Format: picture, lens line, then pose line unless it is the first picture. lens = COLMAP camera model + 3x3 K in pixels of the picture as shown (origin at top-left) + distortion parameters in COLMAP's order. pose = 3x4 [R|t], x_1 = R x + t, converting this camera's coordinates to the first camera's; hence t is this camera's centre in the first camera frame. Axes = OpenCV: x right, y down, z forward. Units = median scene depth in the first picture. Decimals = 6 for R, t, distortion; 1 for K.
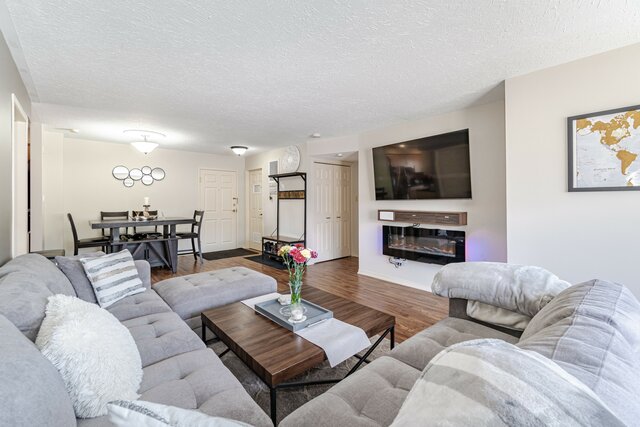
lens RADIAL K [[279.7, 0, 318.5], [0, 279.7, 203.5], [0, 0, 1]] dist [-0.009428, -0.000282]
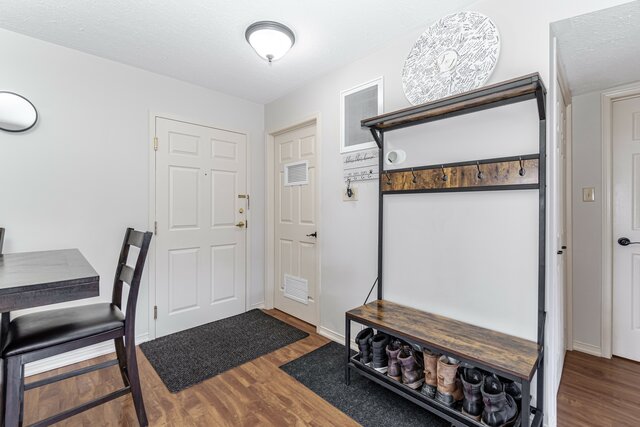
lens RADIAL K [[277.6, 0, 312.8], [0, 277.6, 207.3], [0, 0, 1]] dist [-0.003580, -0.000418]
pose [[0.999254, 0.002829, 0.038504, -0.271721], [-0.002263, 0.999889, -0.014711, 0.007033], [-0.038542, 0.014613, 0.999150, 0.744343]]
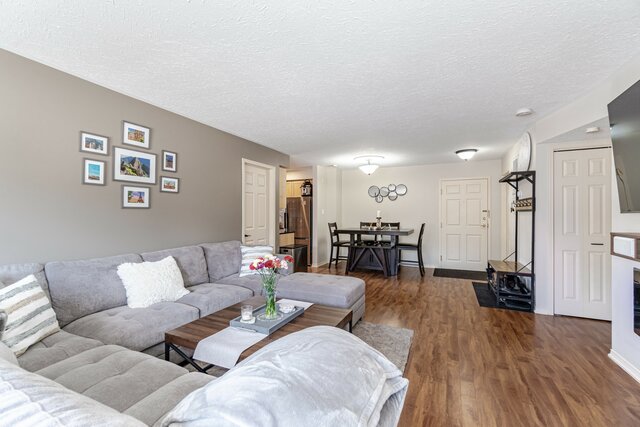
lens RADIAL K [[278.5, 0, 316.0], [0, 278.5, 214.1], [0, 0, 1]] dist [-0.000629, 0.000080]
pose [[0.394013, 0.001755, -0.919103, 0.349252], [-0.009972, 0.999947, -0.002365, -0.002040], [0.919051, 0.010097, 0.394010, 0.272681]]
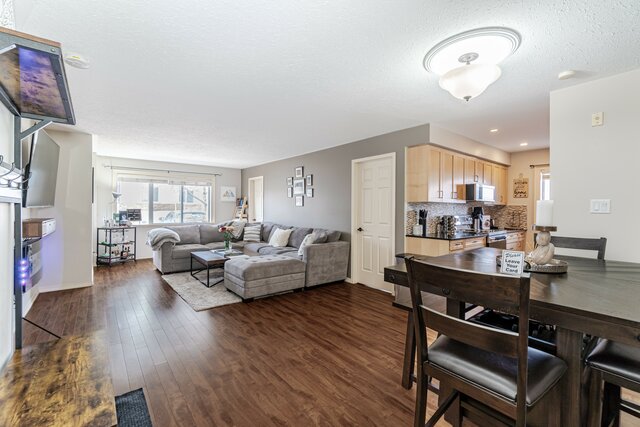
lens RADIAL K [[277.6, 0, 312.8], [0, 277.6, 207.3], [0, 0, 1]] dist [-0.003580, -0.000418]
pose [[-0.998728, -0.004535, 0.050220, -0.354257], [-0.004222, 0.999971, 0.006325, -0.012954], [-0.050247, 0.006105, -0.998718, 1.254339]]
